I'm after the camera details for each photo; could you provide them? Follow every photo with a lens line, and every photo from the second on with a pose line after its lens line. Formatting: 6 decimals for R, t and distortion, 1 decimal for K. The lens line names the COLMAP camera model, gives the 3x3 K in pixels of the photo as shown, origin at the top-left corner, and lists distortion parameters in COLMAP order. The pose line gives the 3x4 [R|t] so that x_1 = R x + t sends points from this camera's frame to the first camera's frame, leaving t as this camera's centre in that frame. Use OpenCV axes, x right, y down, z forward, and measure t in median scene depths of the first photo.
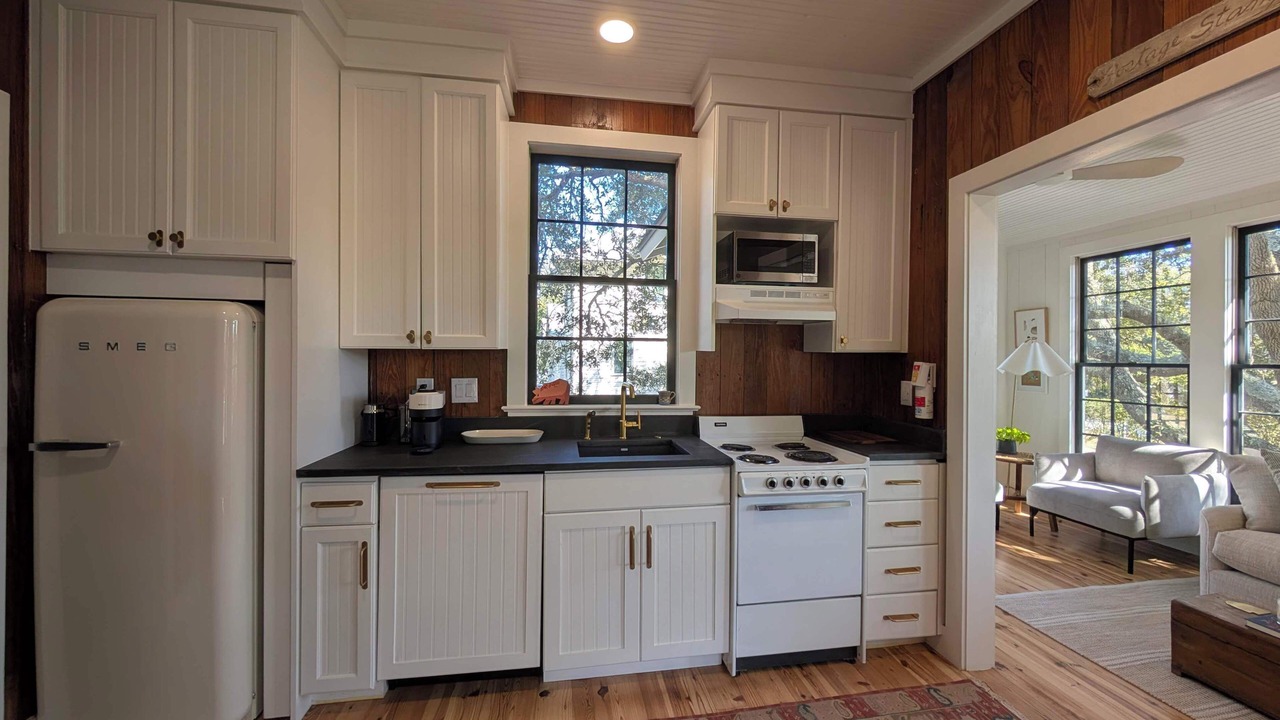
lens RADIAL K [[485.7, 0, 641.5], [0, 485.7, 355.6], [0, 0, 1]] dist [0.001883, 0.000249]
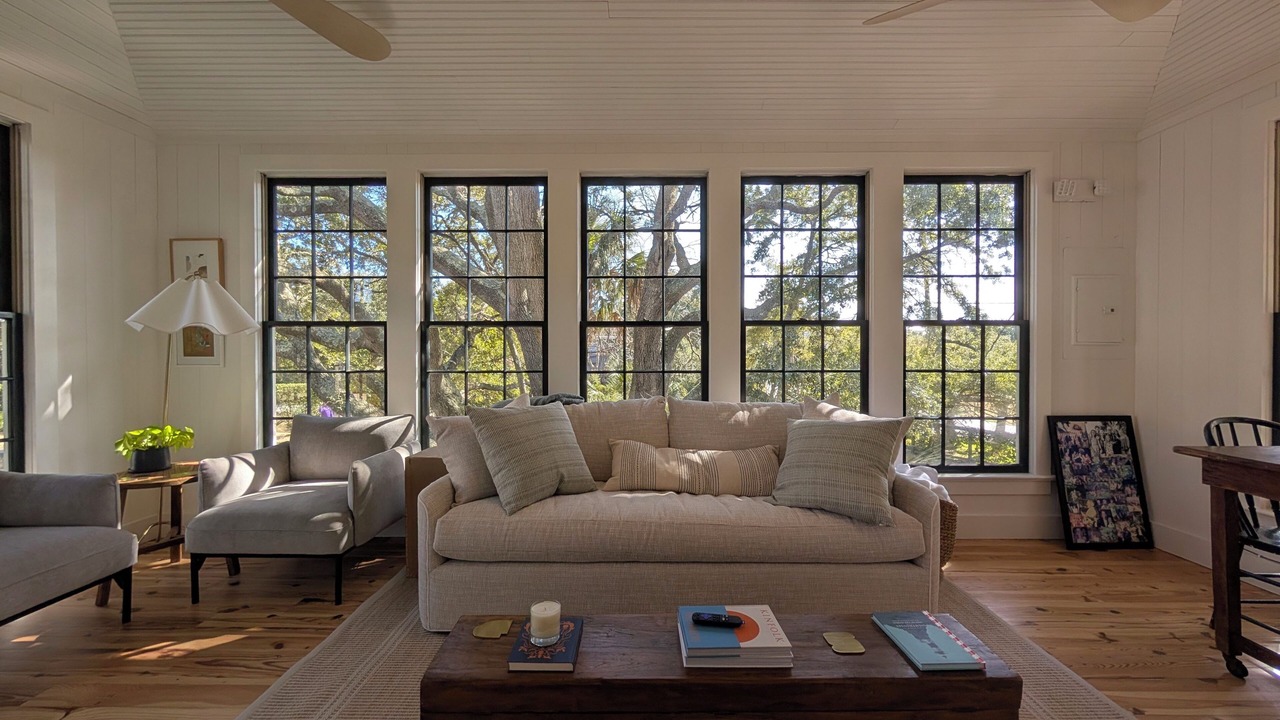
lens RADIAL K [[485.7, 0, 641.5], [0, 485.7, 355.6], [0, 0, 1]] dist [0.001883, 0.000249]
pose [[0.175368, -0.014895, 0.984390, 0.481150], [-0.003968, 0.999867, 0.015836, 0.087613], [-0.984495, -0.006683, 0.175285, 0.550036]]
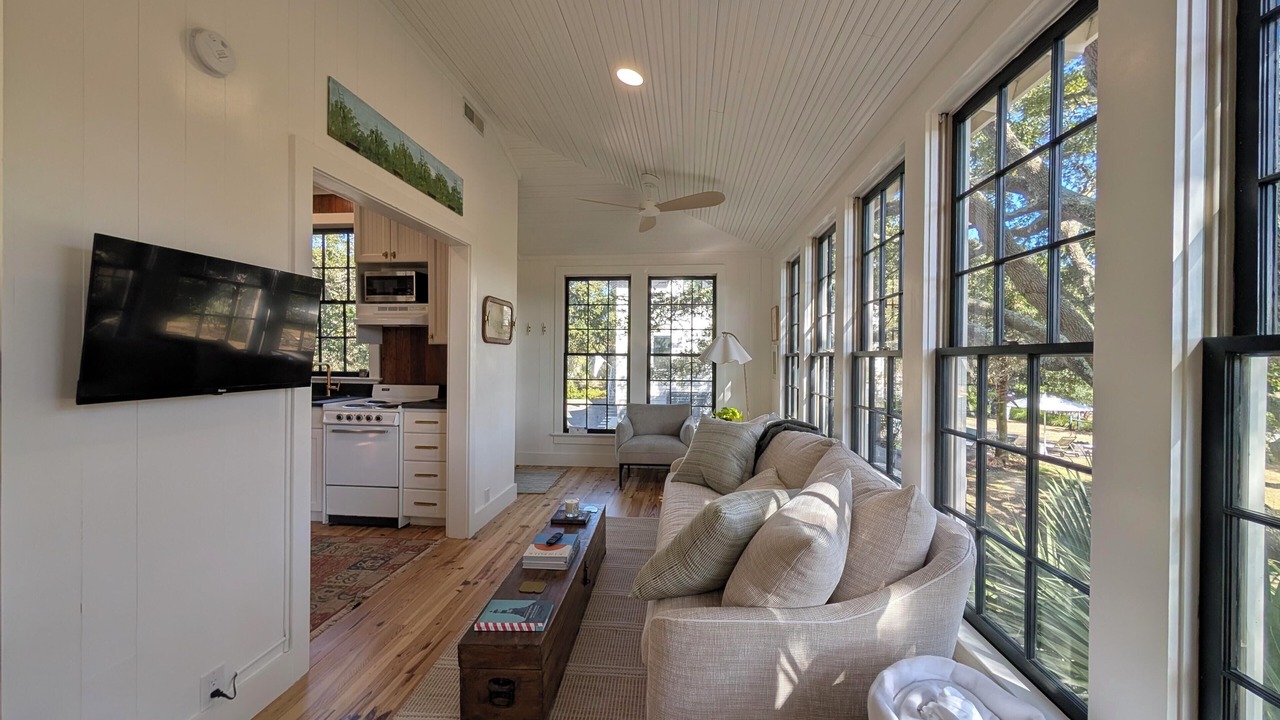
lens RADIAL K [[485.7, 0, 641.5], [0, 485.7, 355.6], [0, 0, 1]] dist [0.001883, 0.000249]
pose [[0.965122, 0.000292, -0.261801, 1.483245], [0.000912, 0.999990, 0.004477, 0.024103], [0.261800, -0.004560, 0.965111, -0.352586]]
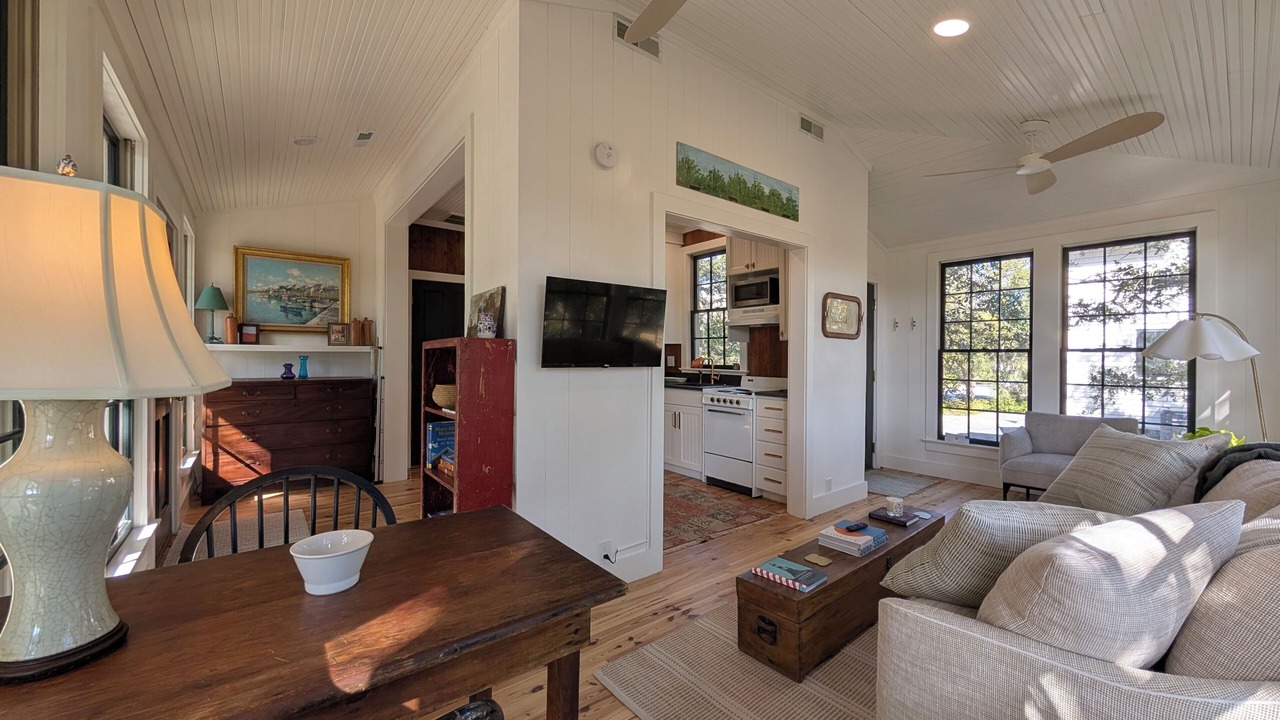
lens RADIAL K [[485.7, 0, 641.5], [0, 485.7, 355.6], [0, 0, 1]] dist [0.001883, 0.000249]
pose [[0.482805, -0.004546, -0.875716, 1.711441], [0.000206, 0.999987, -0.005077, 0.057254], [0.875728, 0.002271, 0.482799, -0.308132]]
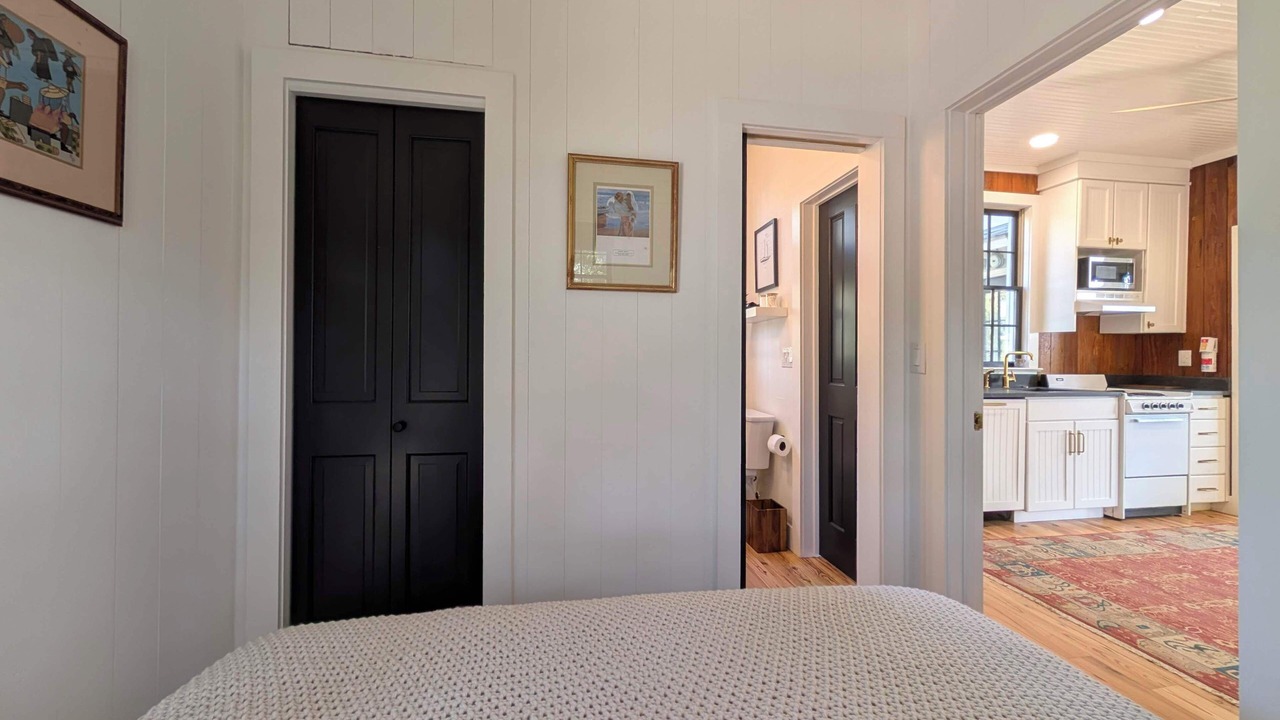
lens RADIAL K [[485.7, 0, 641.5], [0, 485.7, 355.6], [0, 0, 1]] dist [0.001883, 0.000249]
pose [[0.999961, -0.004306, 0.007656, -1.251014], [0.004310, 0.999991, -0.000553, 0.063279], [-0.007654, 0.000586, 0.999971, -0.579517]]
